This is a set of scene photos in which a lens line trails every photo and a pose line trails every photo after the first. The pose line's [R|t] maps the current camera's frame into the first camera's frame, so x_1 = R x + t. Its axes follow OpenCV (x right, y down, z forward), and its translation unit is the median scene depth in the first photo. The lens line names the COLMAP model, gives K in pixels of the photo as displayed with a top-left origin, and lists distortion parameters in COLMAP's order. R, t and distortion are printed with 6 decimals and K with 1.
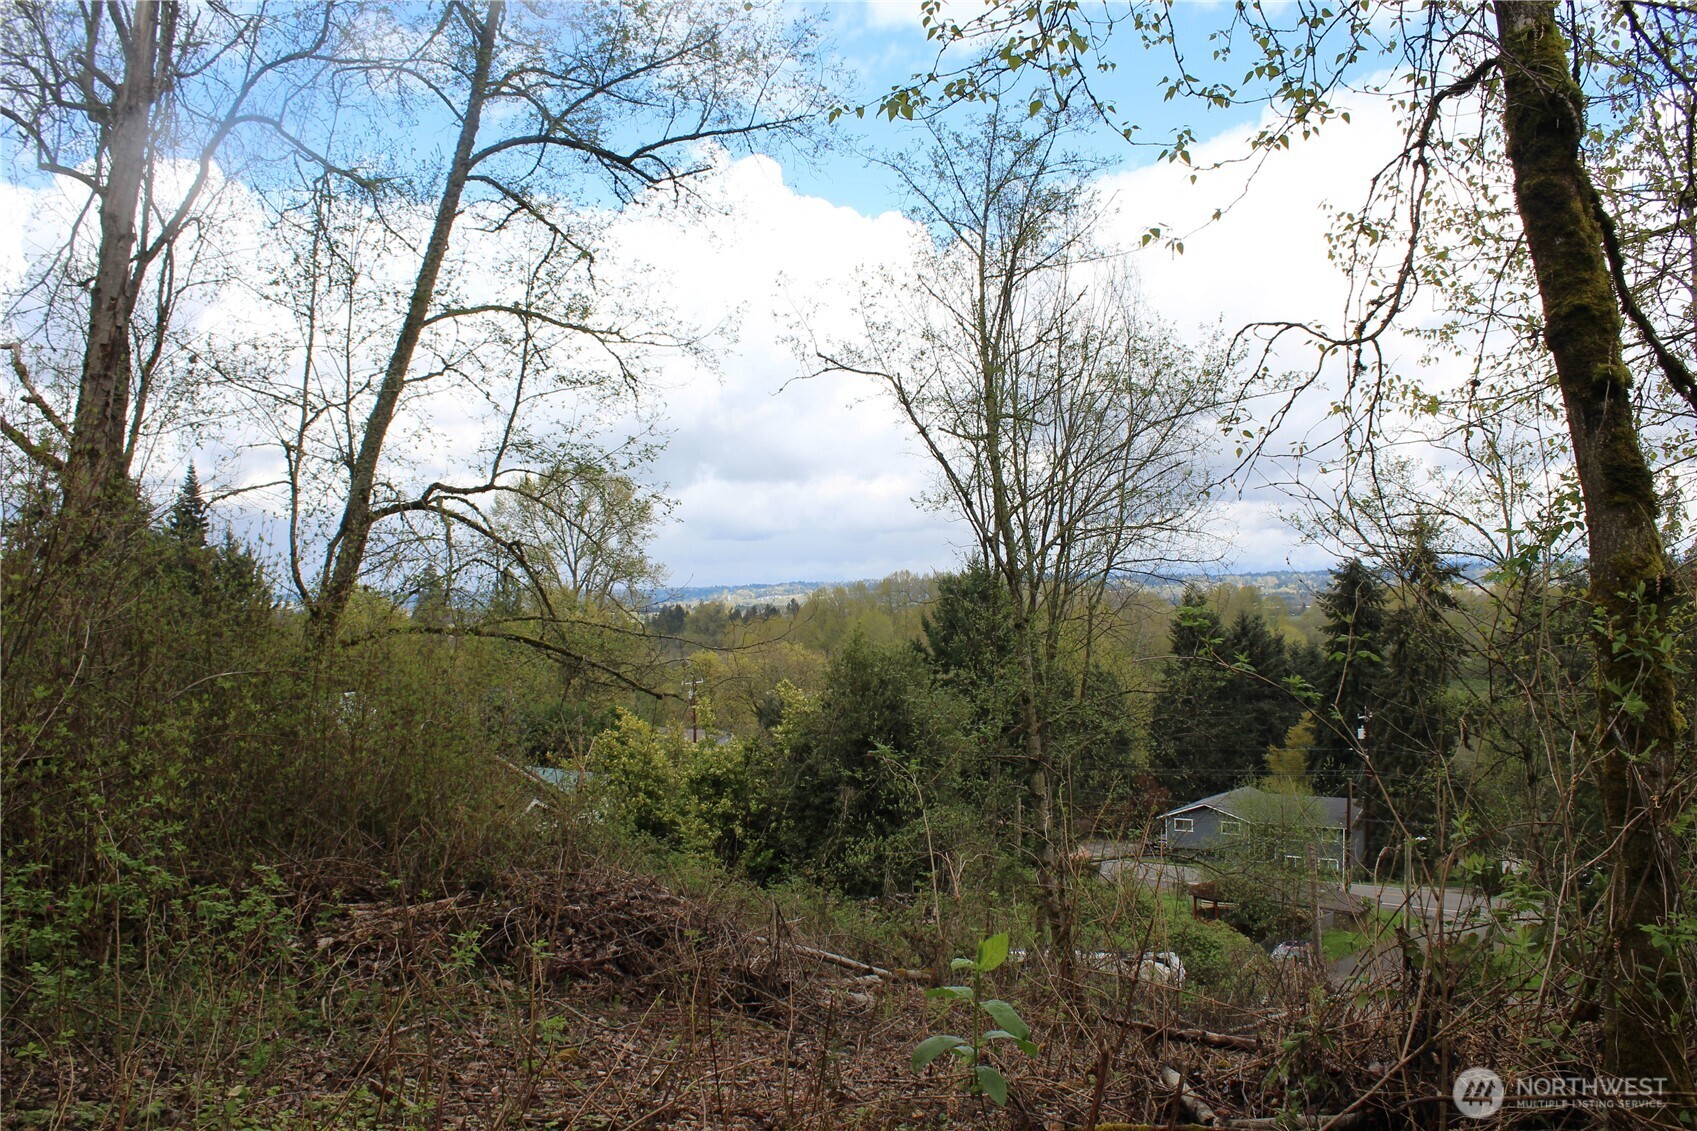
lens RADIAL K [[1424.7, 0, 856.4], [0, 1424.7, 563.3], [0, 0, 1]] dist [-0.155191, 0.112119]
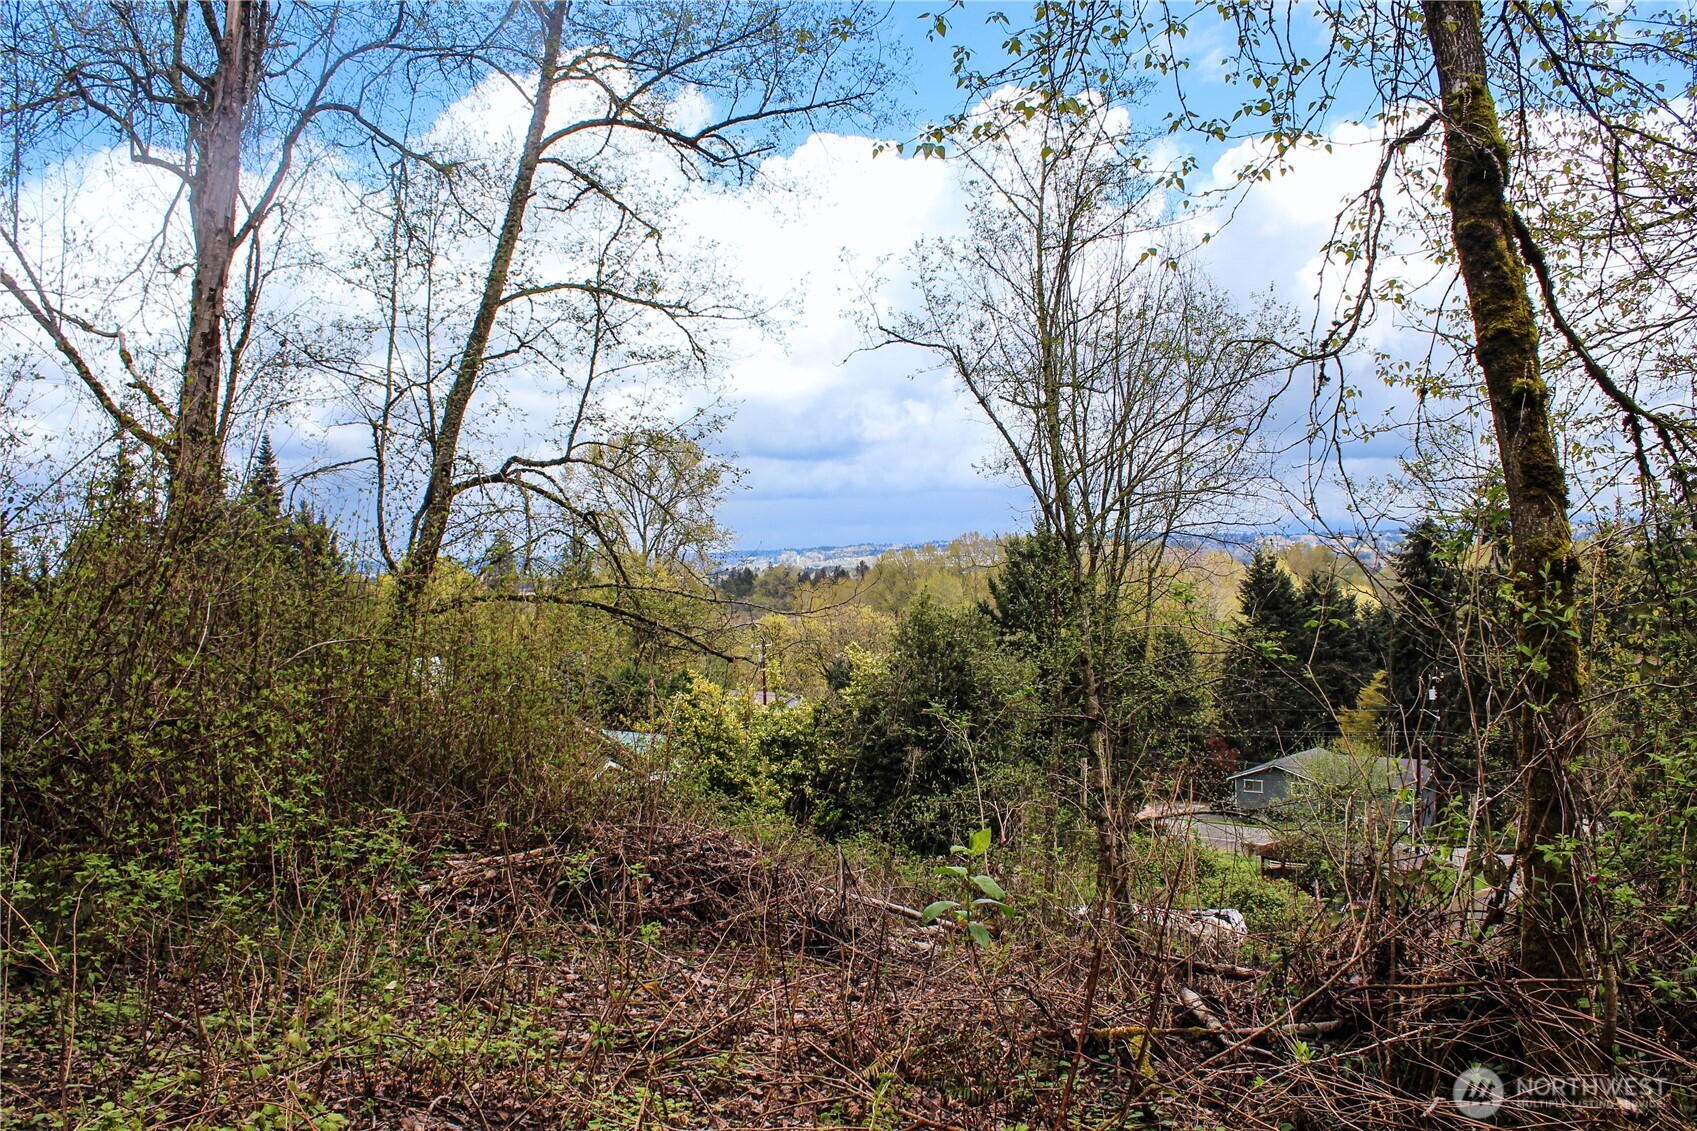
lens RADIAL K [[1424.7, 0, 856.1], [0, 1424.7, 565.4], [0, 0, 1]] dist [-0.155191, 0.112119]
pose [[0.998803, -0.007604, -0.048312, 0.003788], [0.008957, 0.999572, 0.027866, -0.003080], [0.048080, -0.028265, 0.998444, -0.031301]]
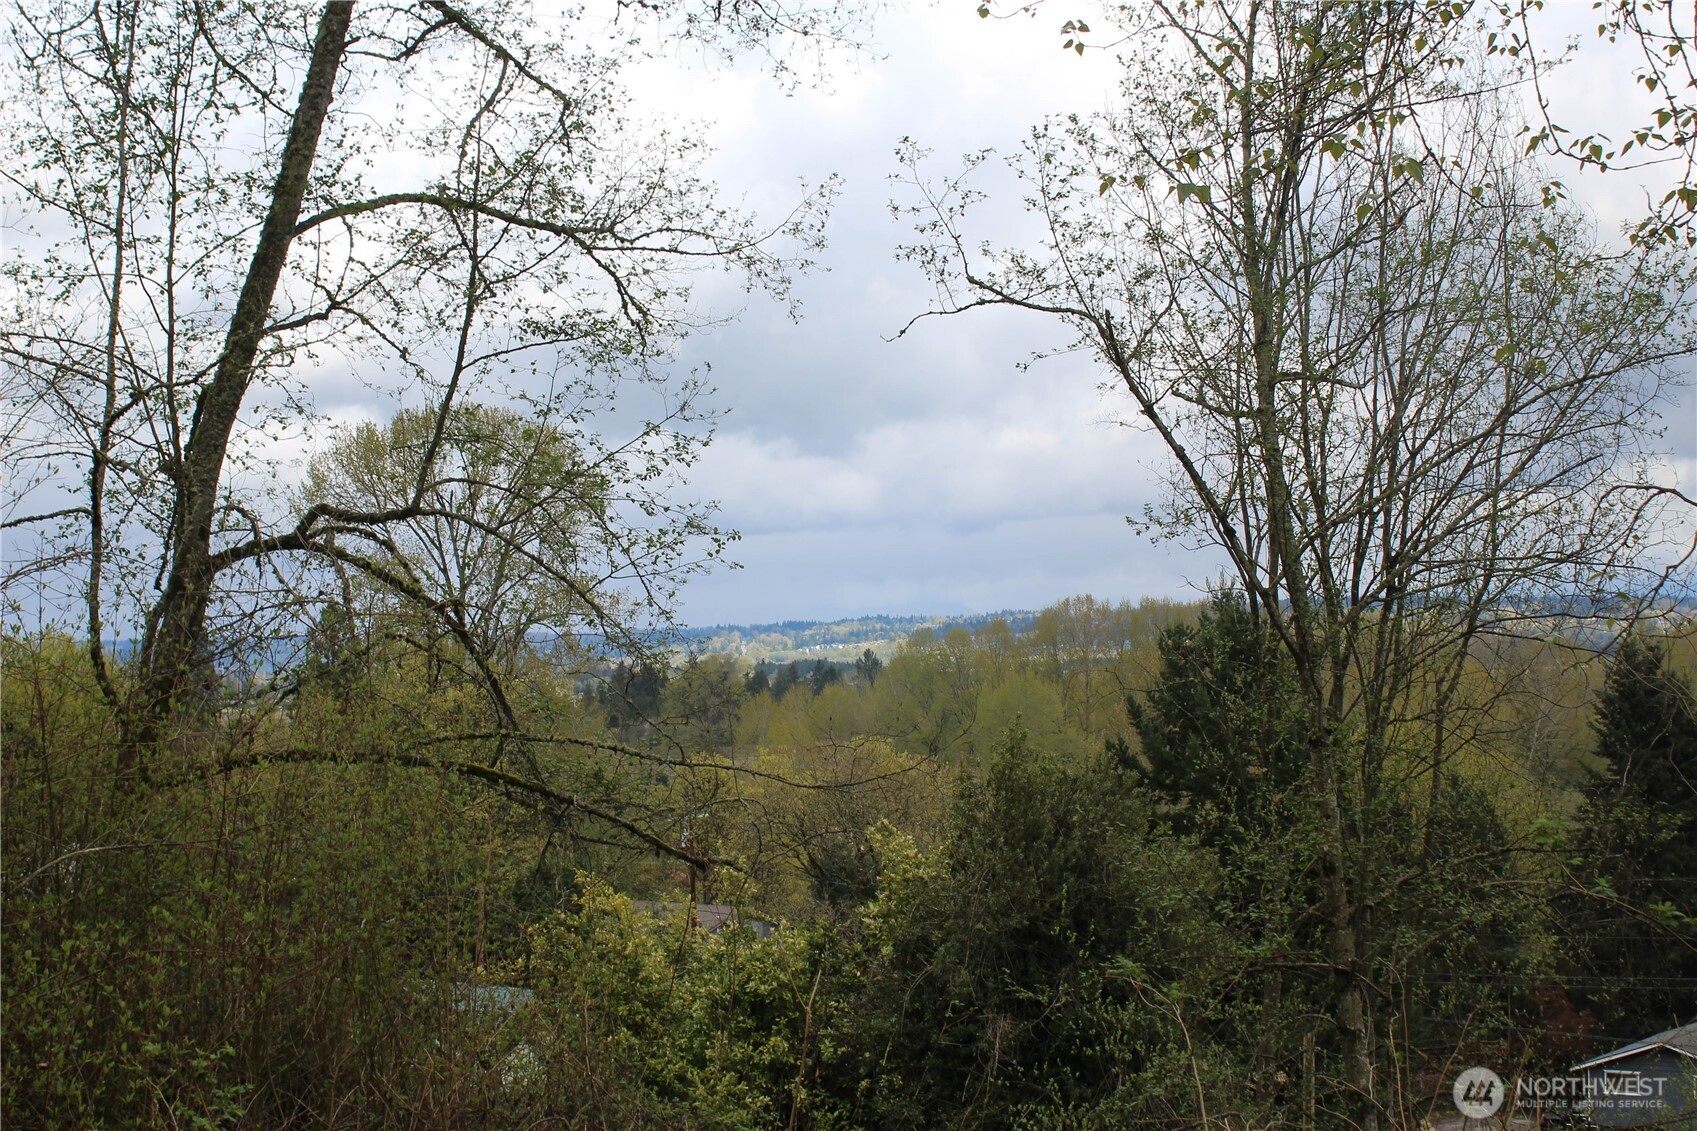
lens RADIAL K [[2718.4, 0, 884.6], [0, 2718.4, 592.0], [0, 0, 1]] dist [-0.071917, 0.000000]
pose [[0.999200, -0.007248, -0.039339, -0.016925], [0.007351, 0.999970, 0.002473, -0.019258], [0.039320, -0.002760, 0.999223, -0.111718]]
